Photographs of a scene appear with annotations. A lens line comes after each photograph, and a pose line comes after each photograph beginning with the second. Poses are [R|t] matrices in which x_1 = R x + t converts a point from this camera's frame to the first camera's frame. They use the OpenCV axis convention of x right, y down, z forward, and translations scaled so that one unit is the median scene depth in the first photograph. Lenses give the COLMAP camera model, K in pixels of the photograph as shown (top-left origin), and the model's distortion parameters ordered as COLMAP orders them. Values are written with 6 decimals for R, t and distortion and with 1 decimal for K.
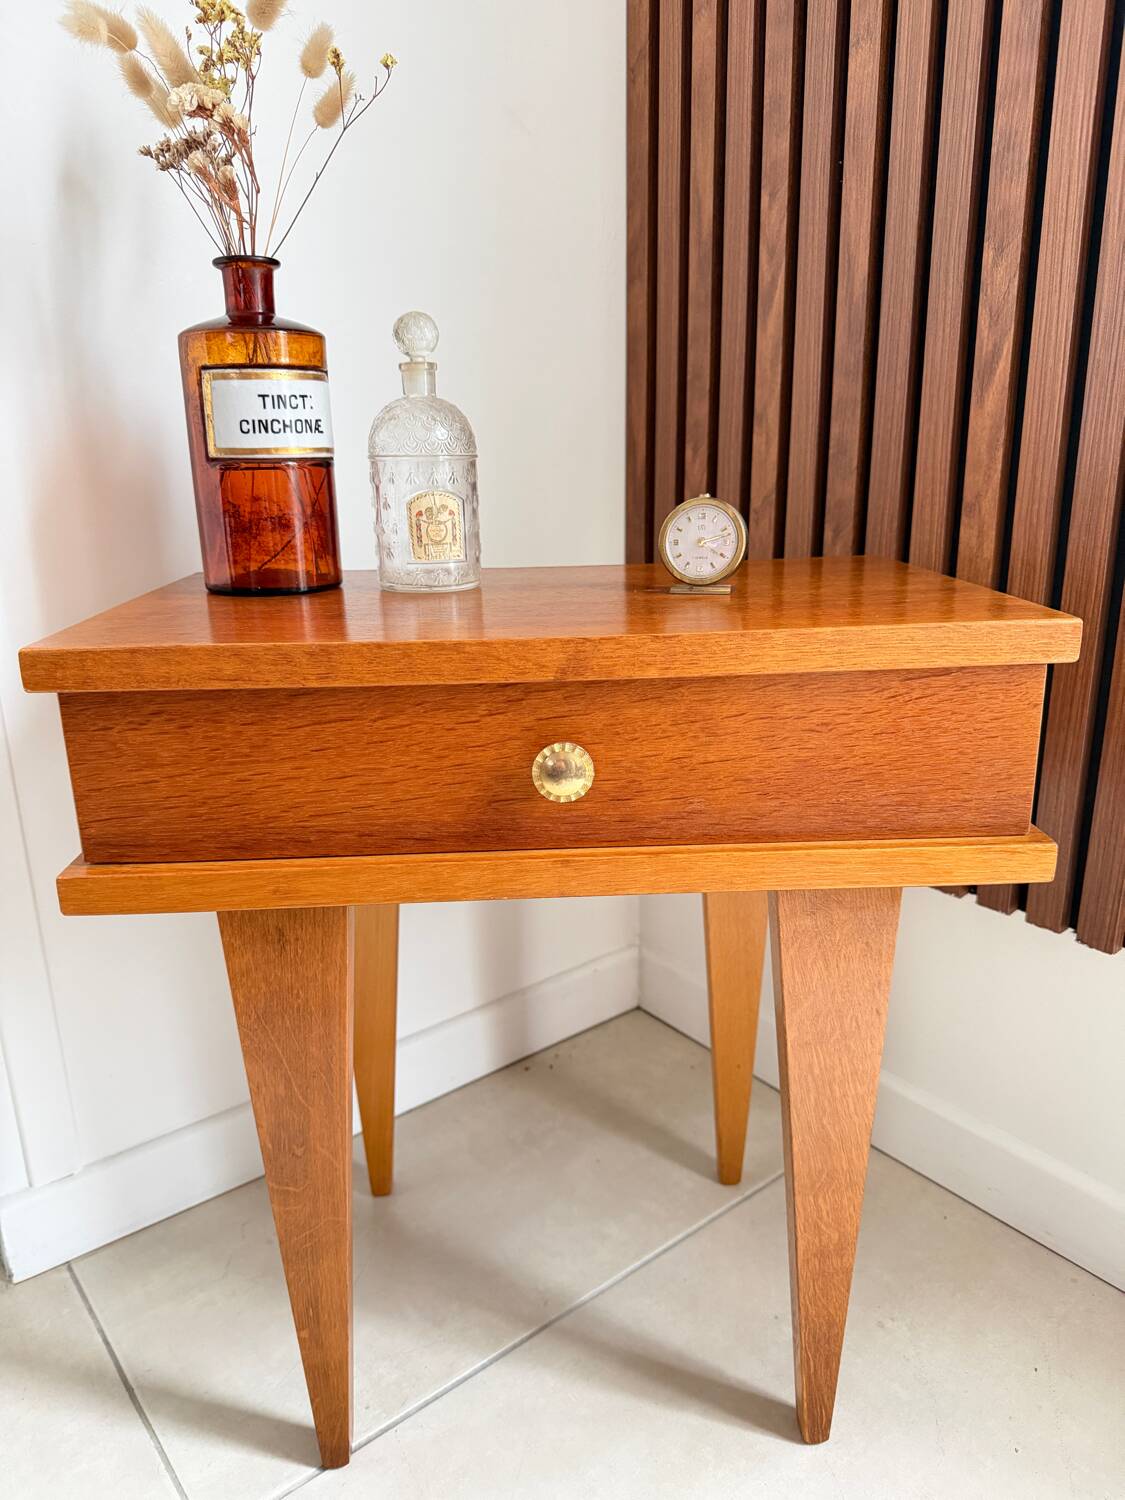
lens RADIAL K [[1075.5, 0, 559.1], [0, 1075.5, 748.4], [0, 0, 1]] dist [0.061851, -0.094358]
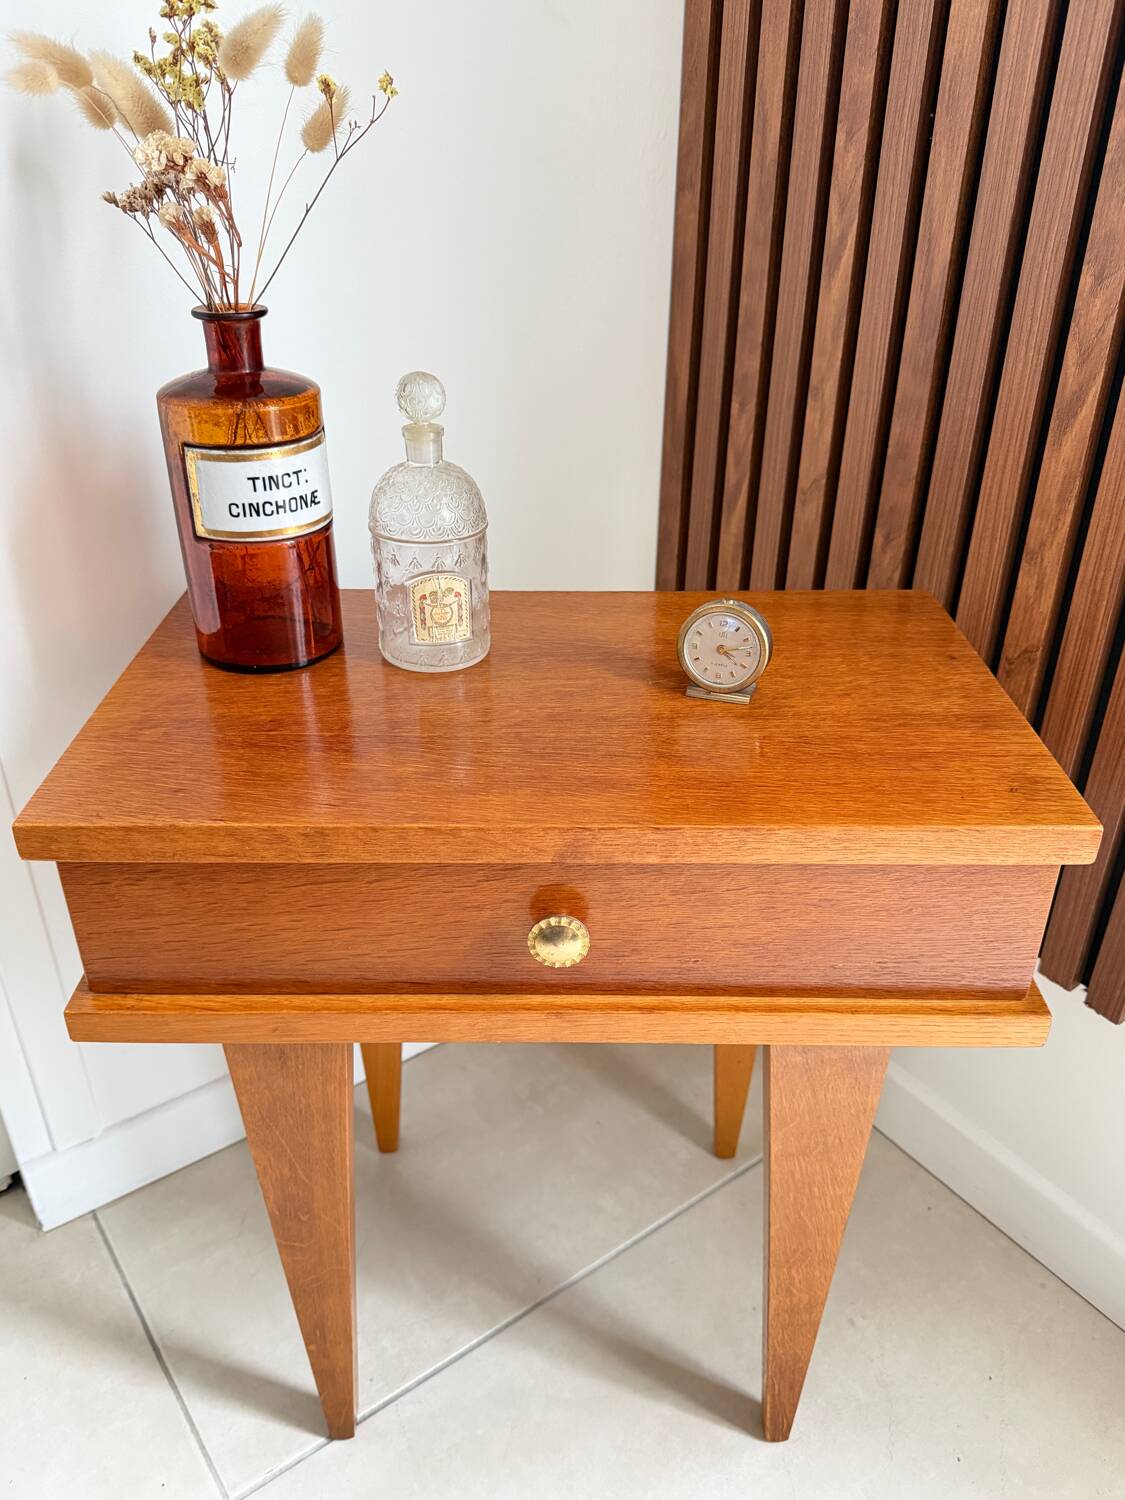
lens RADIAL K [[1175.3, 0, 562.5], [0, 1175.3, 750.0], [0, 0, 1]] dist [0.093408, -0.150498]
pose [[0.998835, 0.041312, -0.024934, 0.022606], [-0.034369, 0.971791, 0.233325, -0.337320], [0.033869, -0.232196, 0.972079, -0.019838]]
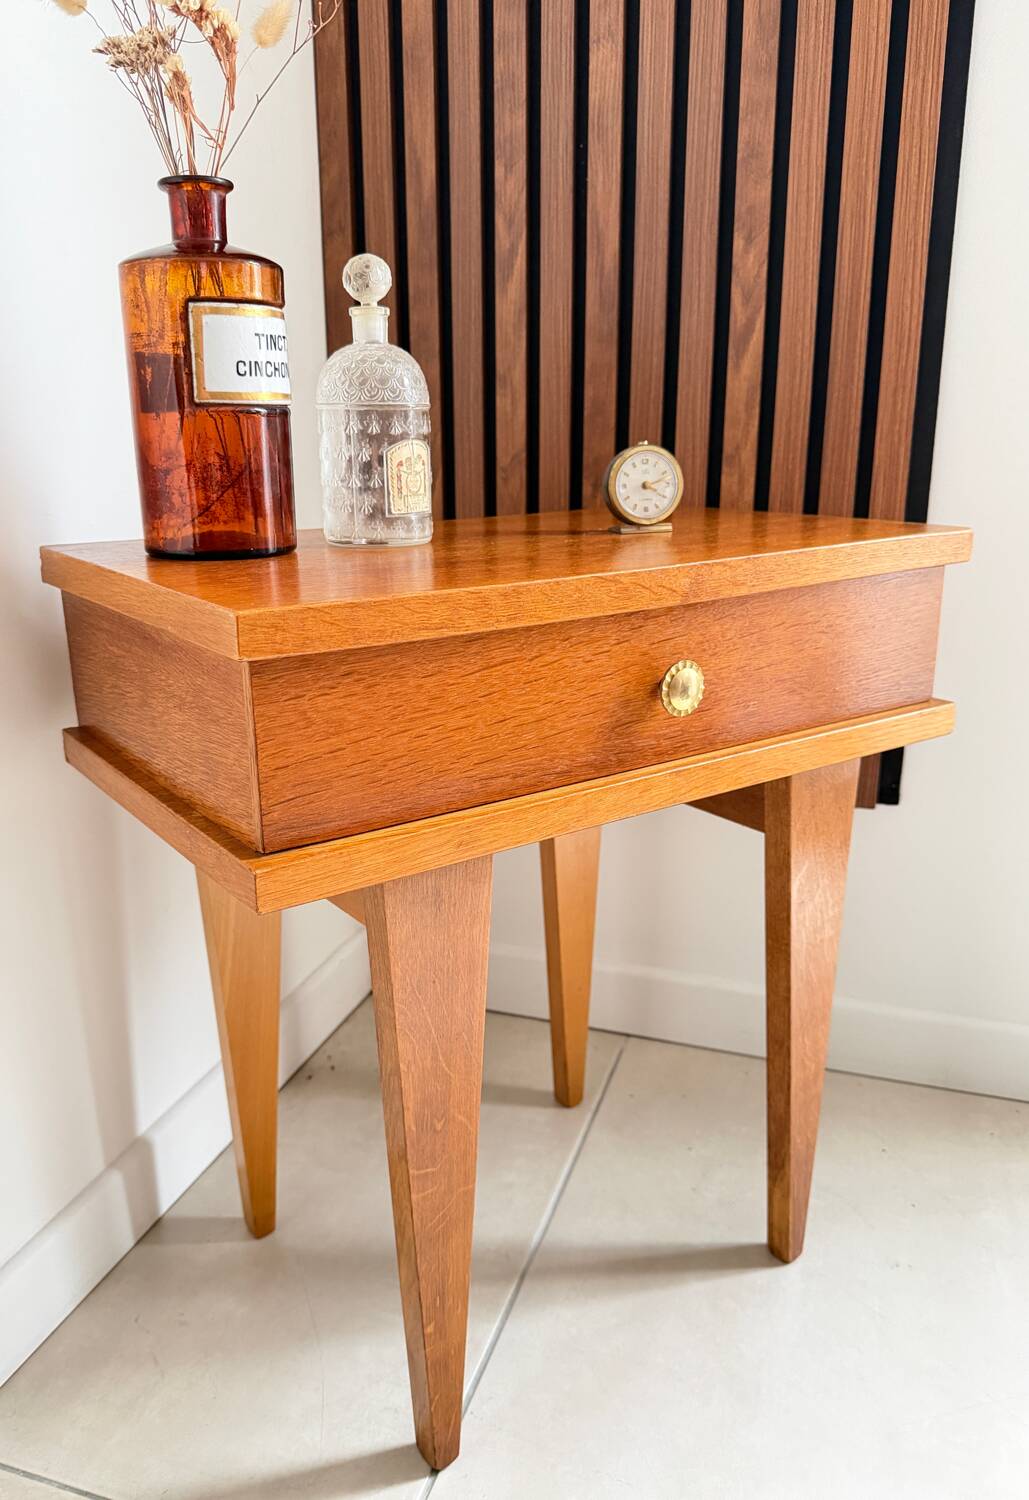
lens RADIAL K [[1176.1, 0, 505.6], [0, 1176.1, 753.1], [0, 0, 1]] dist [0.081675, -0.125303]
pose [[0.837182, -0.142460, 0.528045, -0.660027], [0.145213, 0.988726, 0.036520, 0.014568], [-0.527295, 0.046105, 0.848431, 0.061448]]
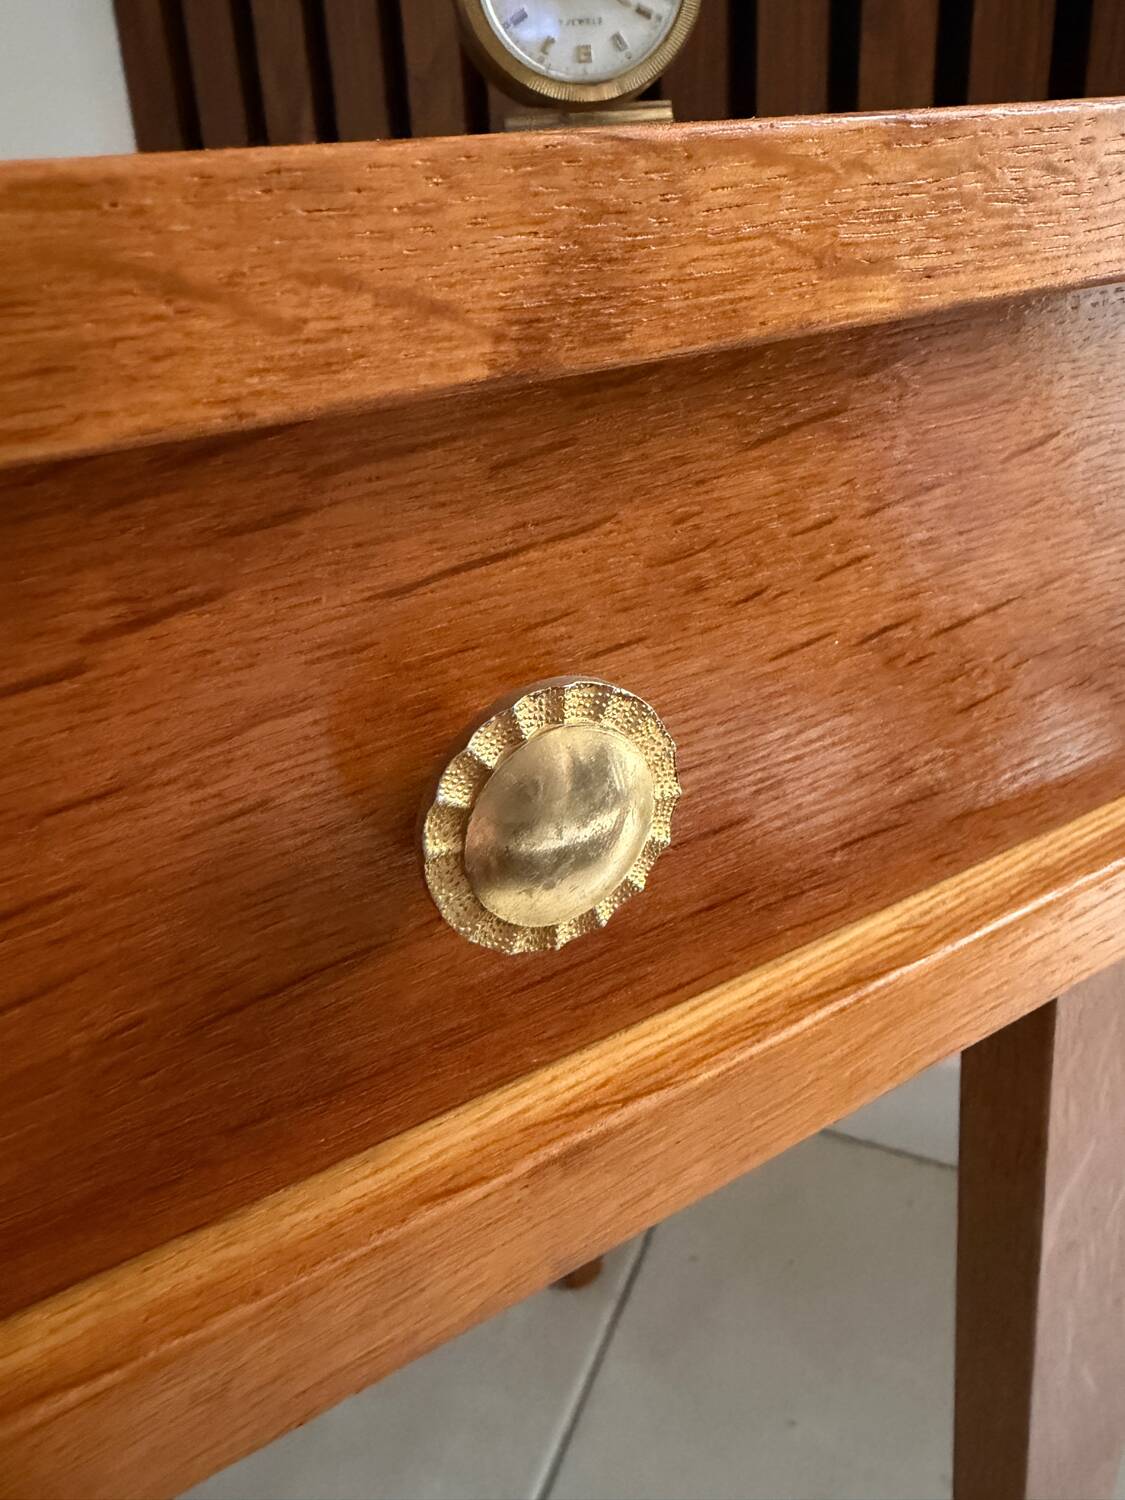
lens RADIAL K [[1169.7, 0, 563.9], [0, 1169.7, 594.3], [0, 0, 1]] dist [-0.000171, -0.001129]
pose [[0.880467, -0.196377, 0.431525, -0.071676], [0.166267, 0.980274, 0.106855, -0.037862], [-0.443997, -0.022334, 0.895750, 0.657457]]
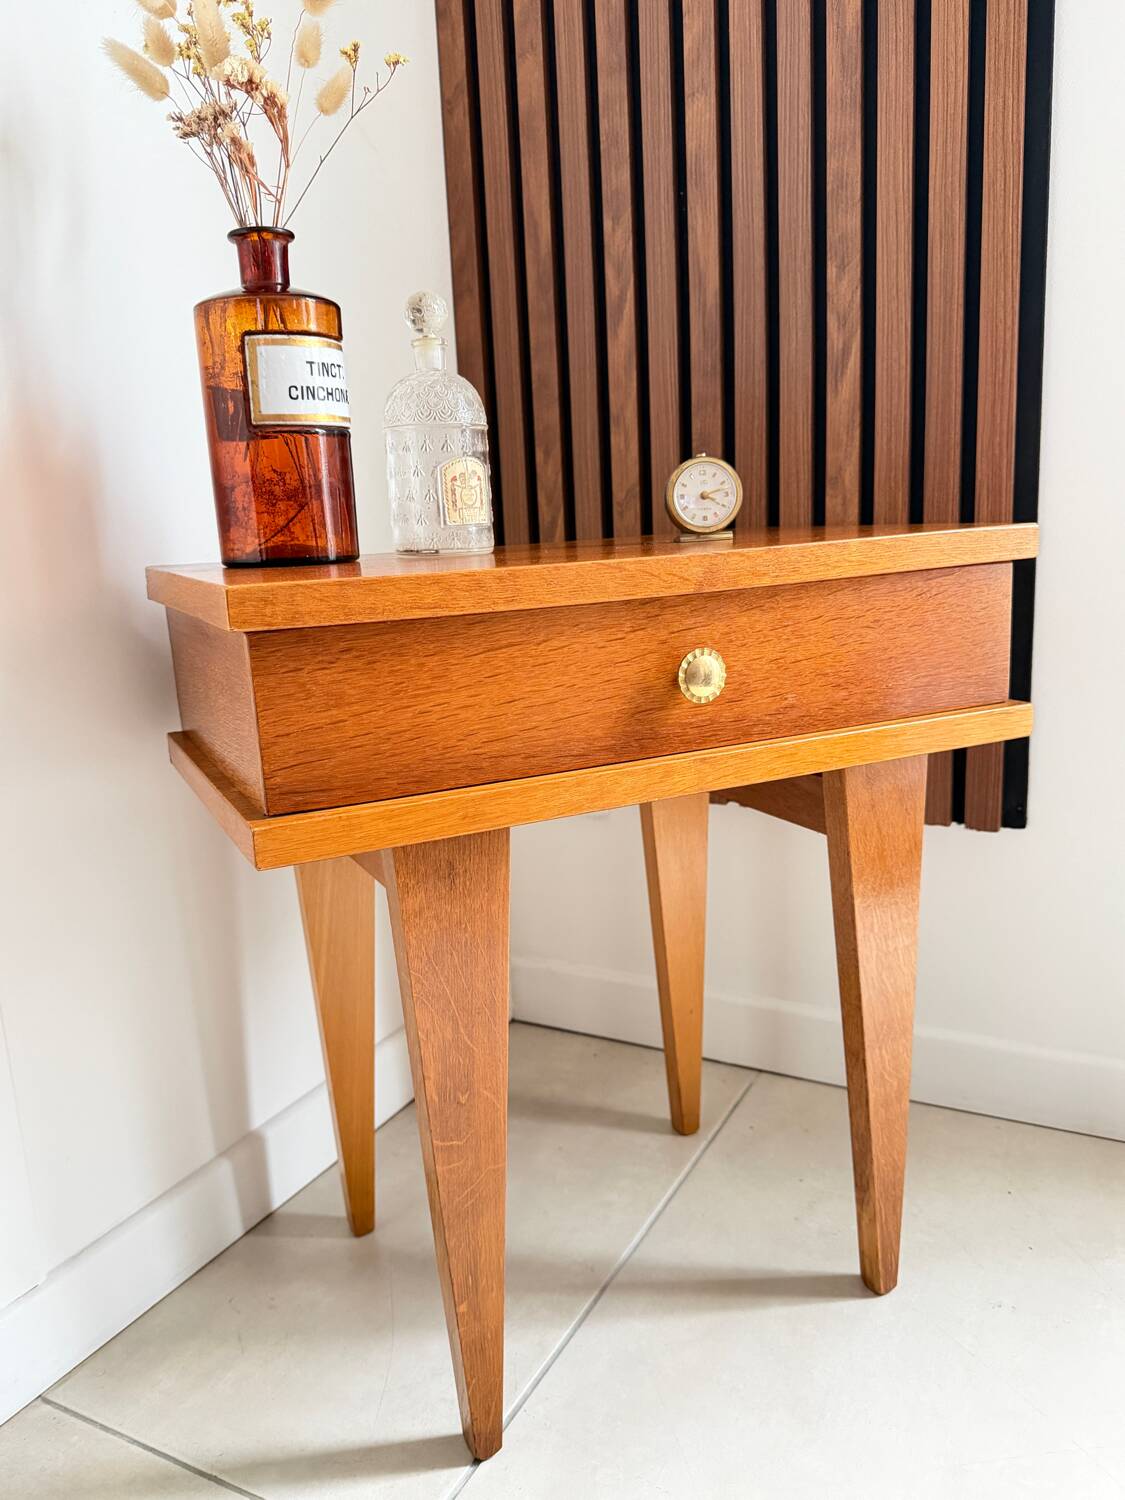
lens RADIAL K [[1175.3, 0, 562.5], [0, 1175.3, 750.0], [0, 0, 1]] dist [0.093408, -0.150498]
pose [[0.915943, -0.108494, 0.386365, -0.511670], [0.142625, 0.987913, -0.060704, 0.127474], [-0.375110, 0.110707, 0.920346, -0.061444]]
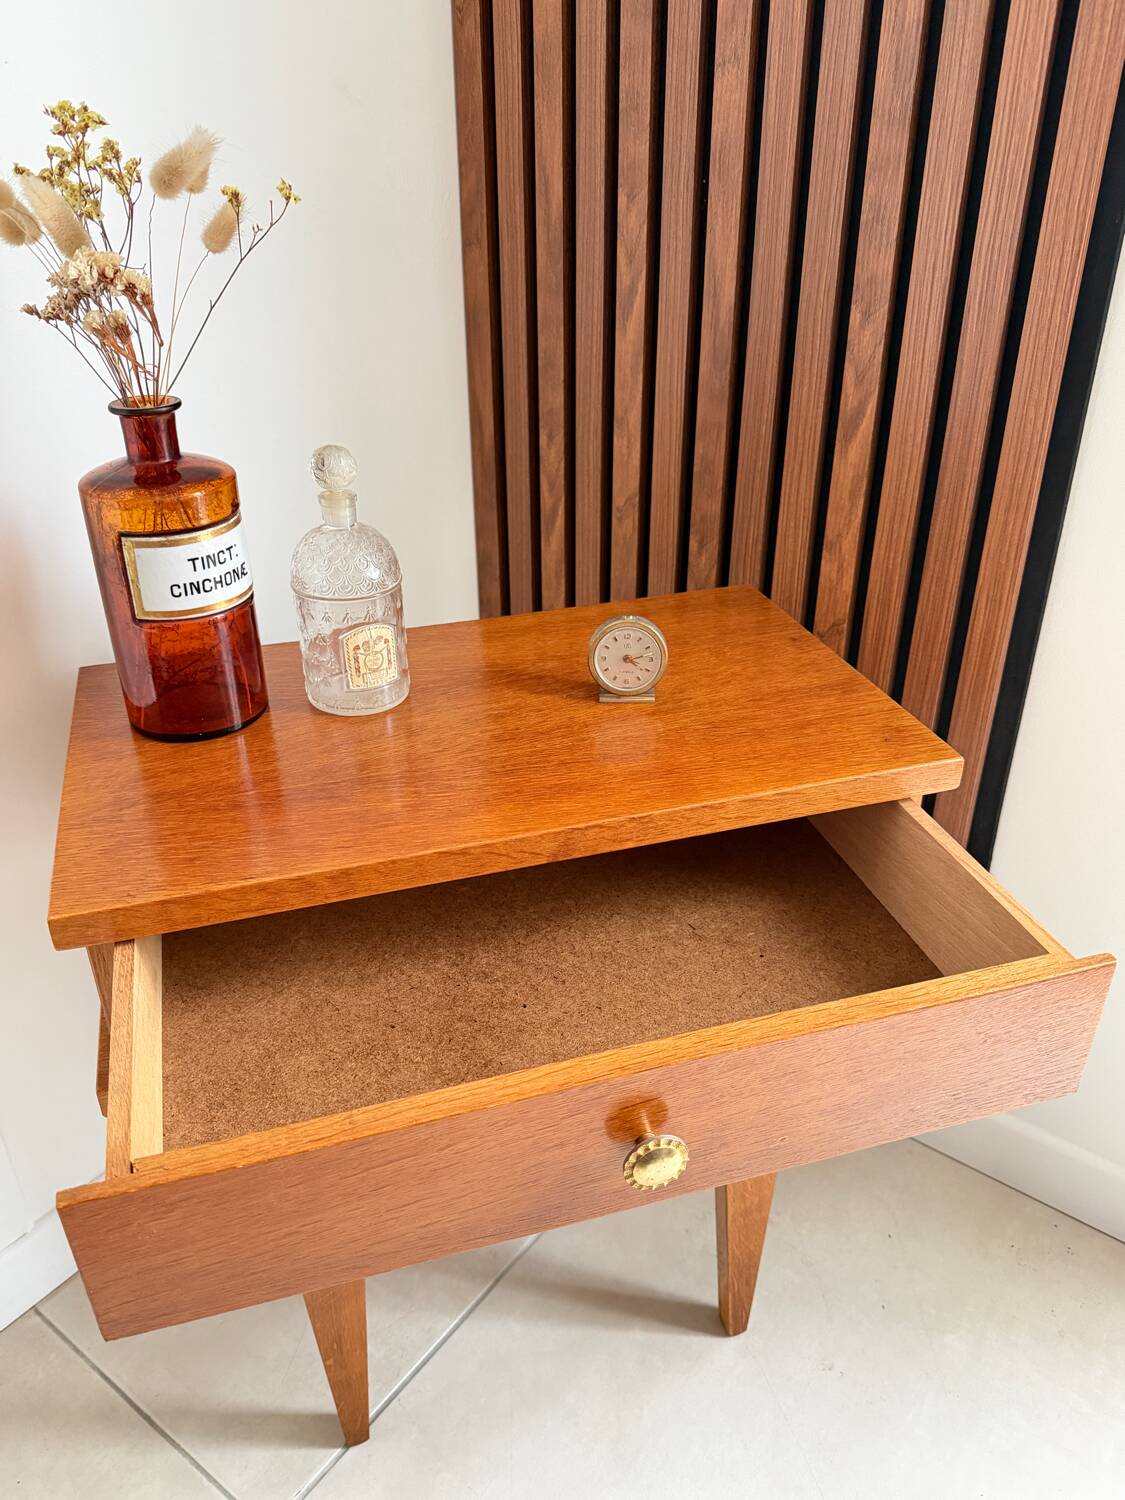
lens RADIAL K [[1172.8, 0, 557.8], [0, 1172.8, 753.9], [0, 0, 1]] dist [0.114731, -0.182727]
pose [[0.969245, -0.114710, 0.217727, -0.202362], [0.061127, 0.969212, 0.238518, -0.381063], [-0.238384, -0.217873, 0.946416, -0.121820]]
